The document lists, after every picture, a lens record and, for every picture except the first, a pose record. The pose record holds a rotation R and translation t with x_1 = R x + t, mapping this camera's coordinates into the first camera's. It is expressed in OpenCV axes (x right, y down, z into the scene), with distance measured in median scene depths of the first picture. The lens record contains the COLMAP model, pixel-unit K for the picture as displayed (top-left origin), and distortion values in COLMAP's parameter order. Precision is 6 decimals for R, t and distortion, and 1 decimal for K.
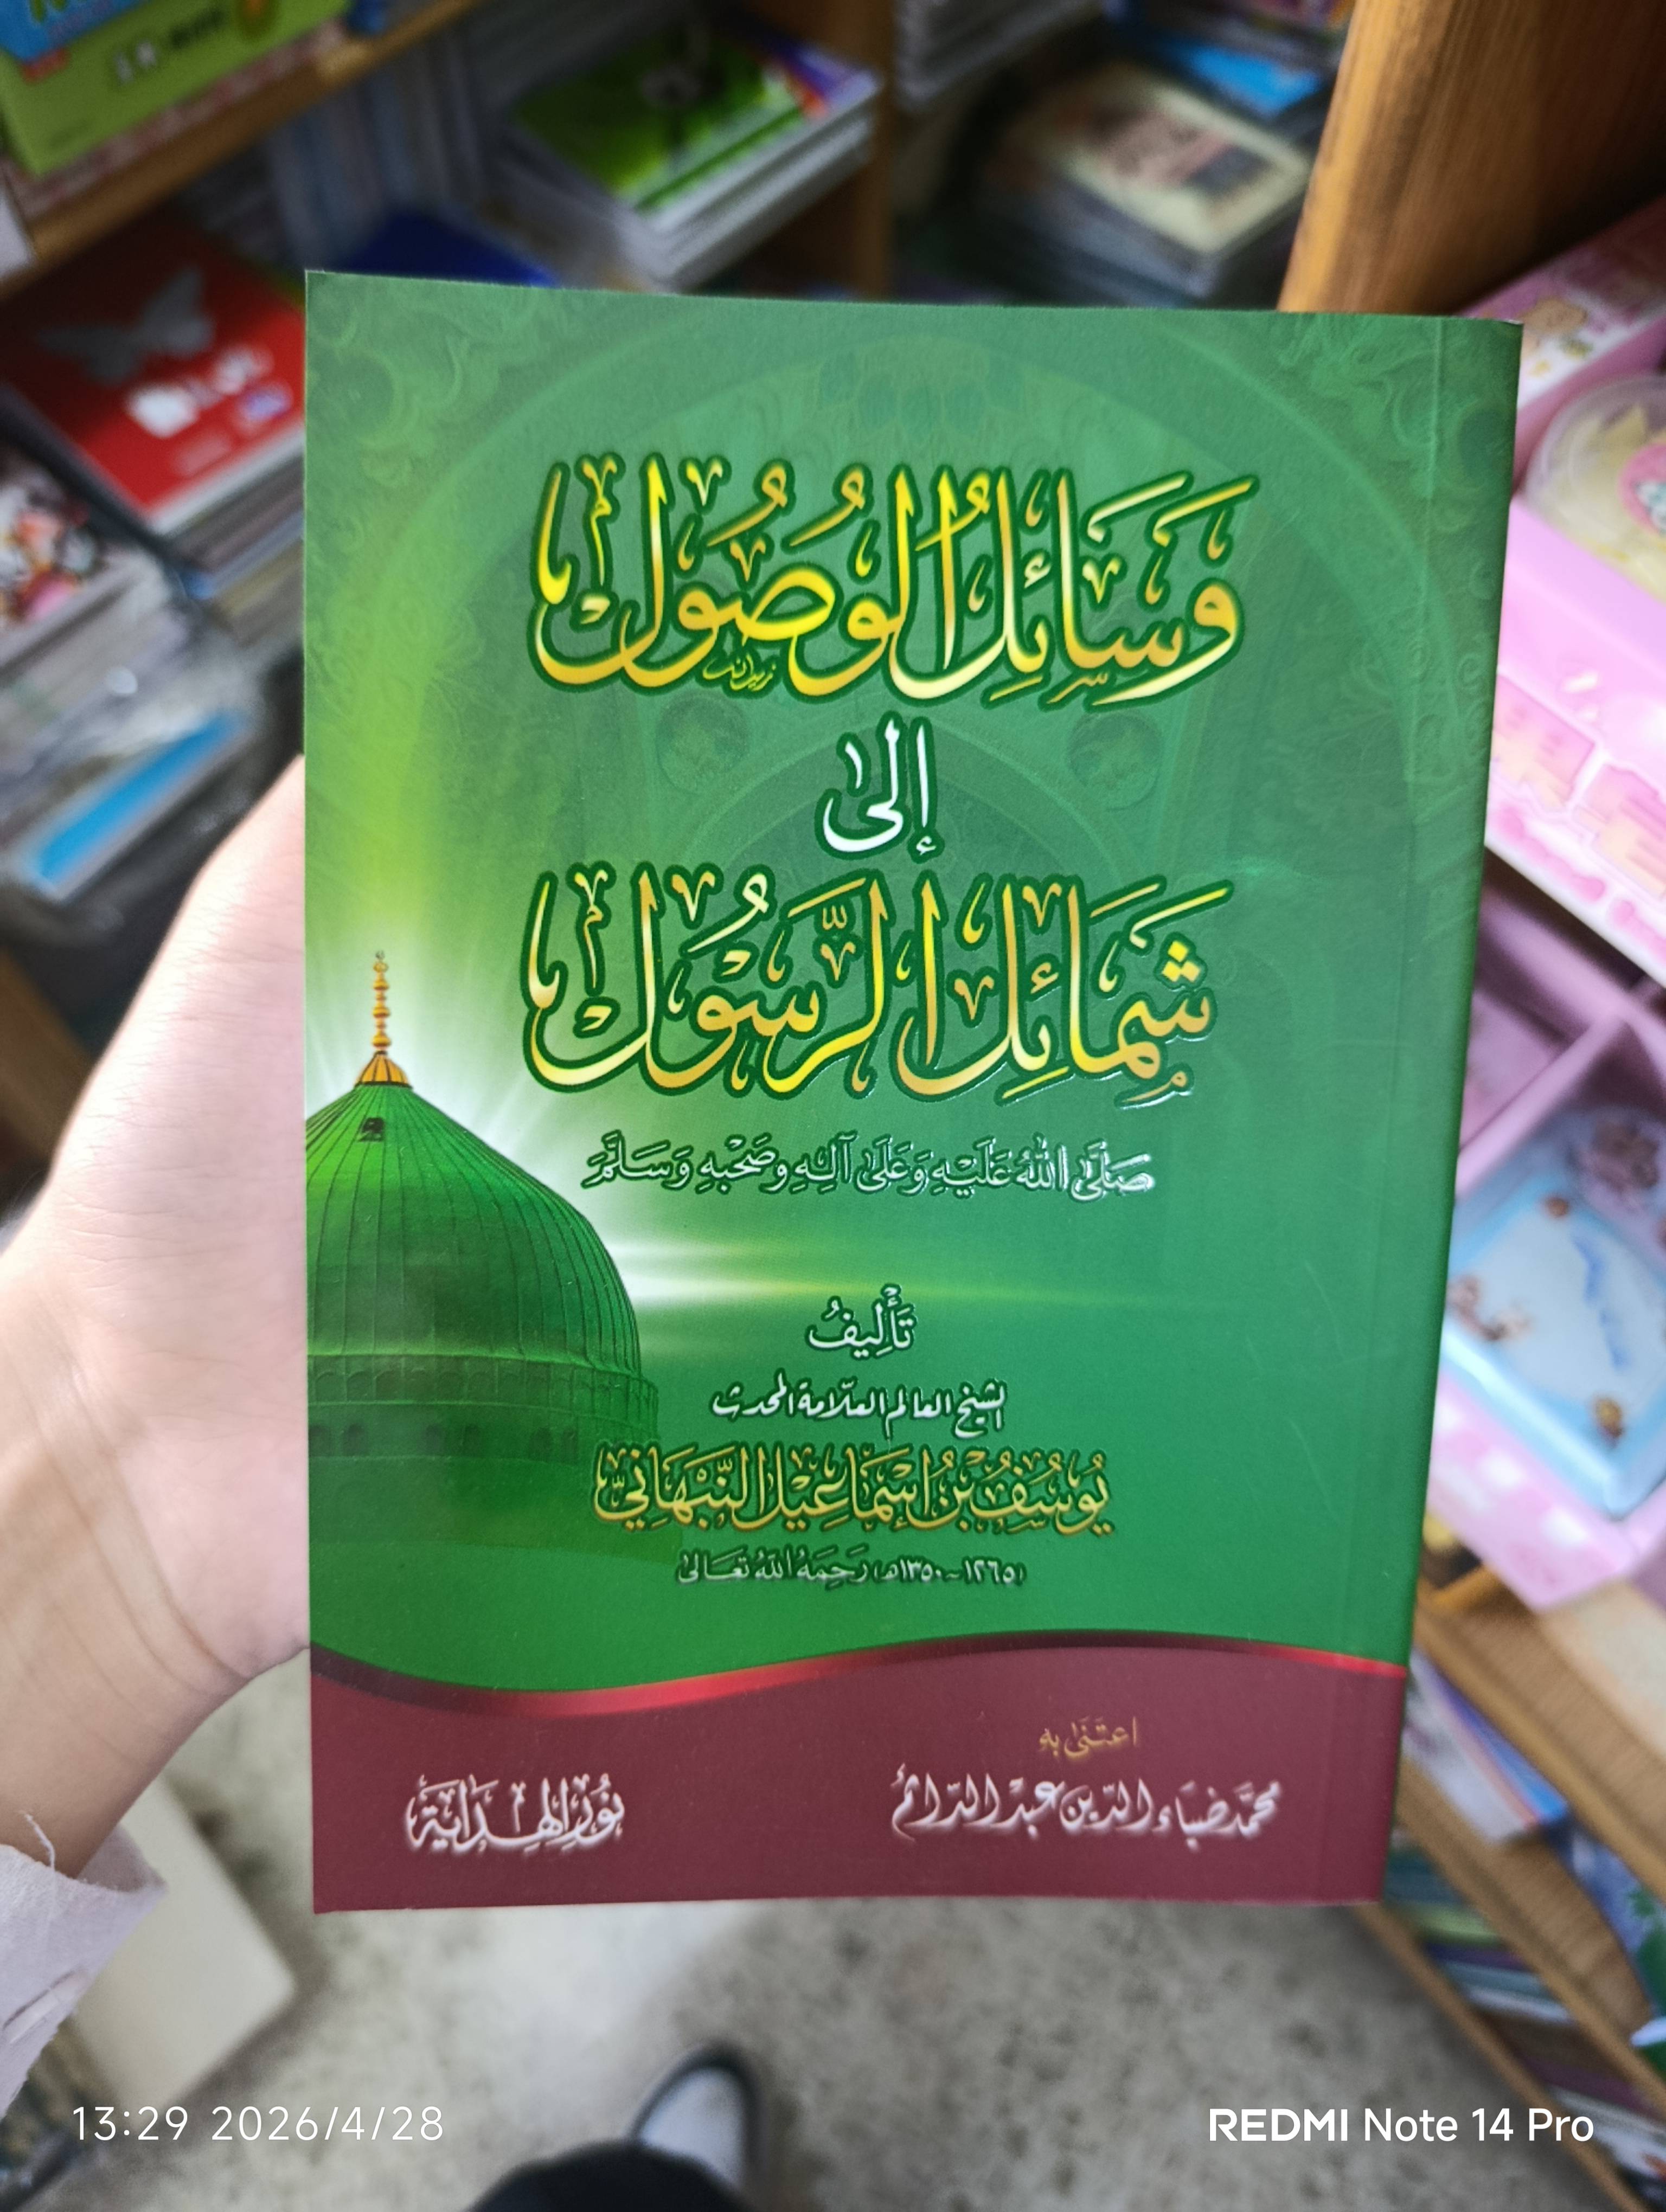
lens RADIAL K [[1581.4, 0, 811.7], [0, 1581.4, 1093.7], [0, 0, 1]] dist [-0.032715, -0.021270]
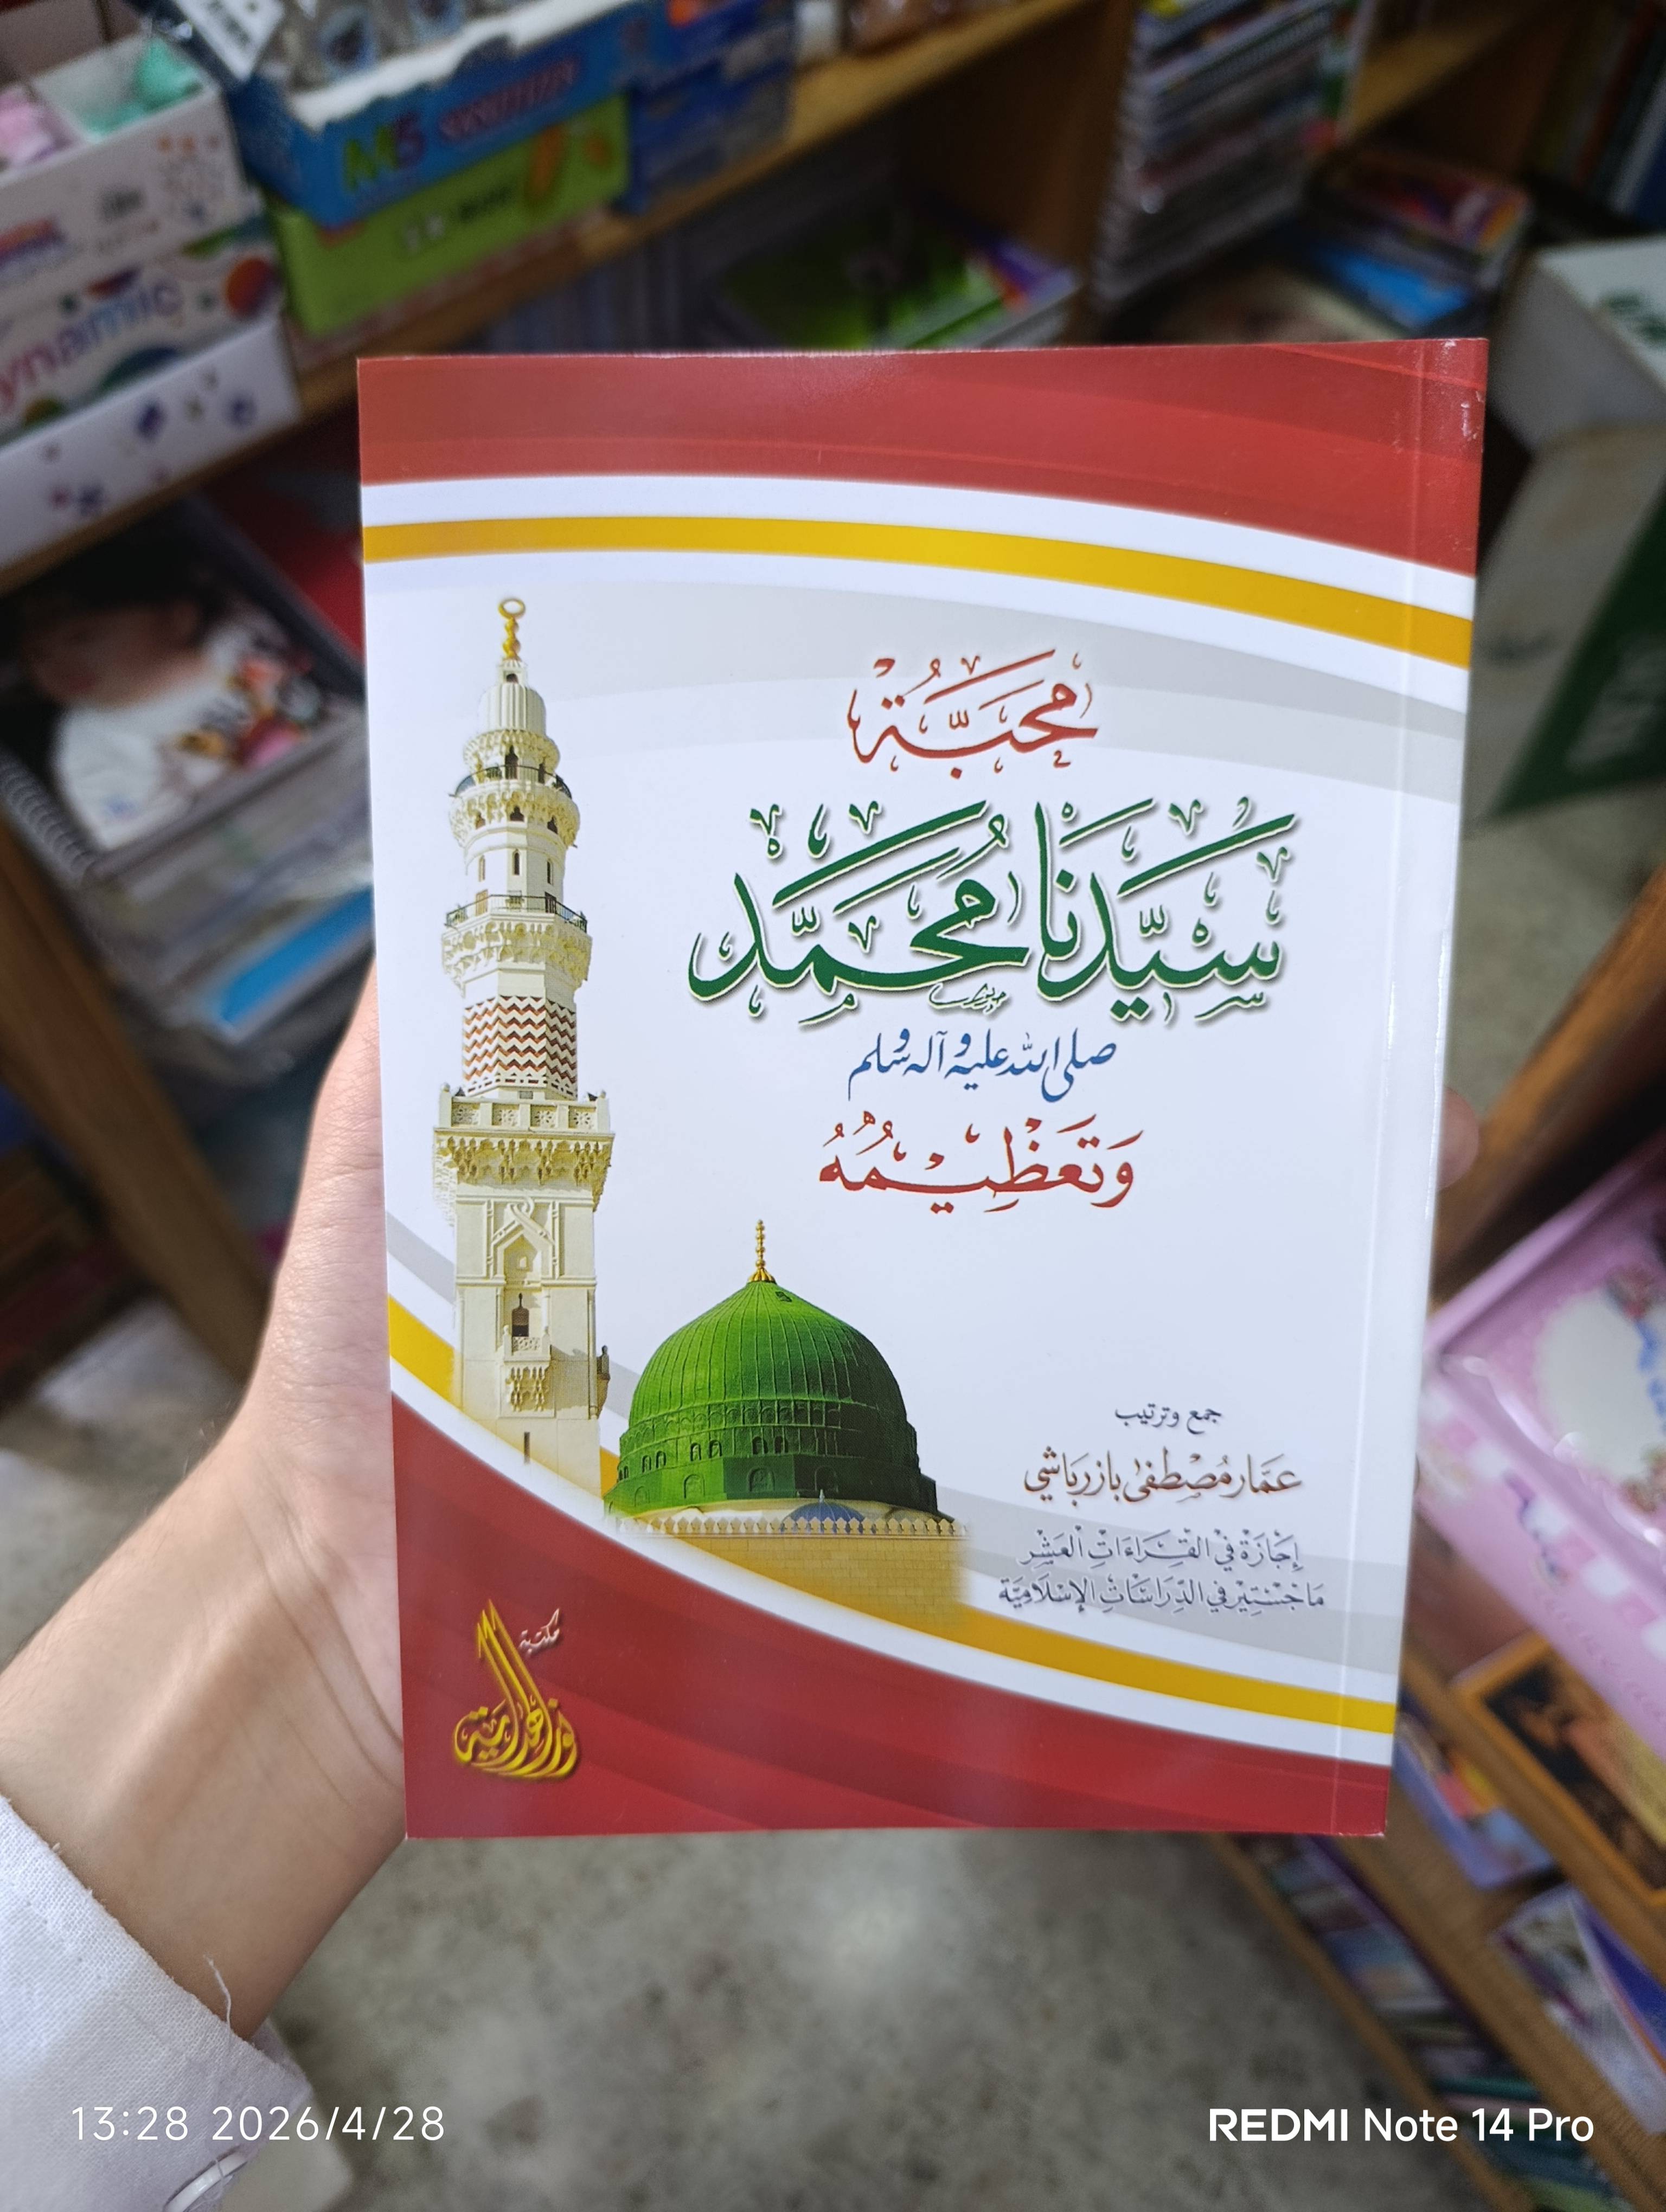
lens RADIAL K [[1581.4, 0, 799.5], [0, 1581.4, 1103.6], [0, 0, 1]] dist [-0.032715, -0.021270]
pose [[0.997431, 0.071142, -0.008366, -0.092695], [-0.071539, 0.995259, -0.065892, -0.035390], [0.003639, 0.066322, 0.997792, 0.014434]]
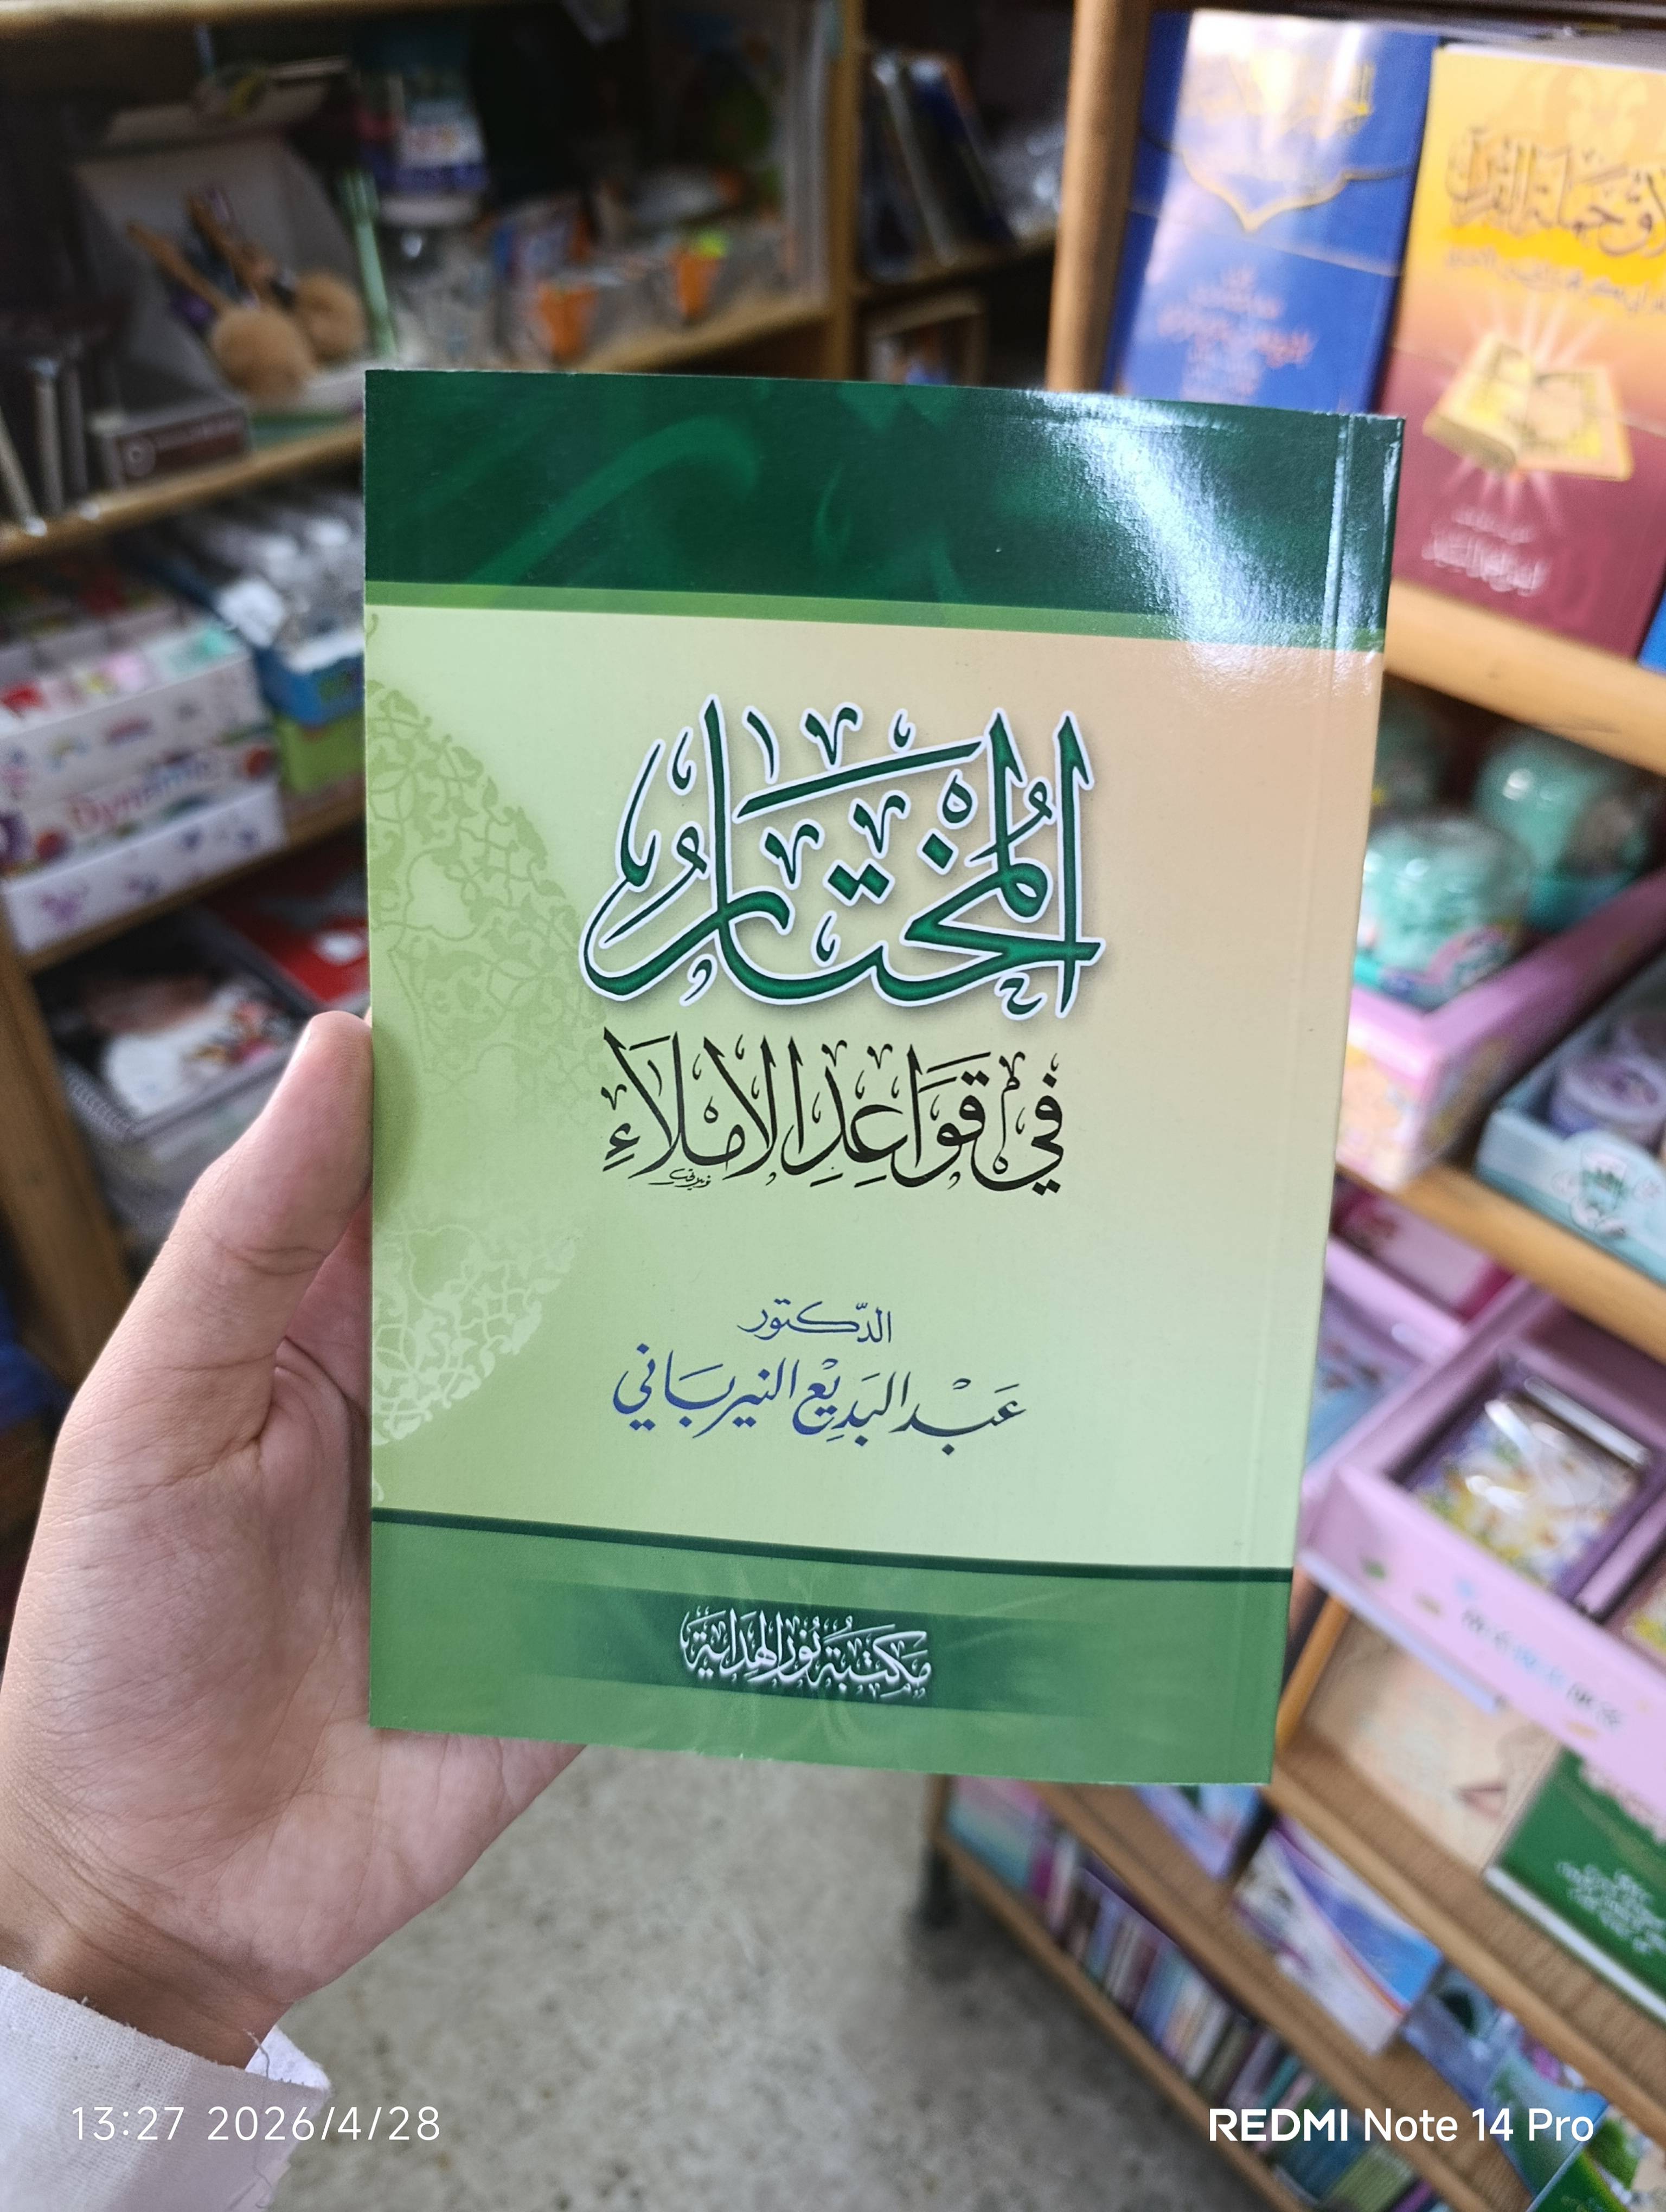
lens RADIAL K [[1581.4, 0, 839.2], [0, 1581.4, 1092.2], [0, 0, 1]] dist [-0.032715, -0.021270]
pose [[0.999363, 0.003631, 0.035501, 0.001129], [0.011322, 0.911153, -0.411912, 0.231591], [-0.033843, 0.412052, 0.910532, -0.241643]]
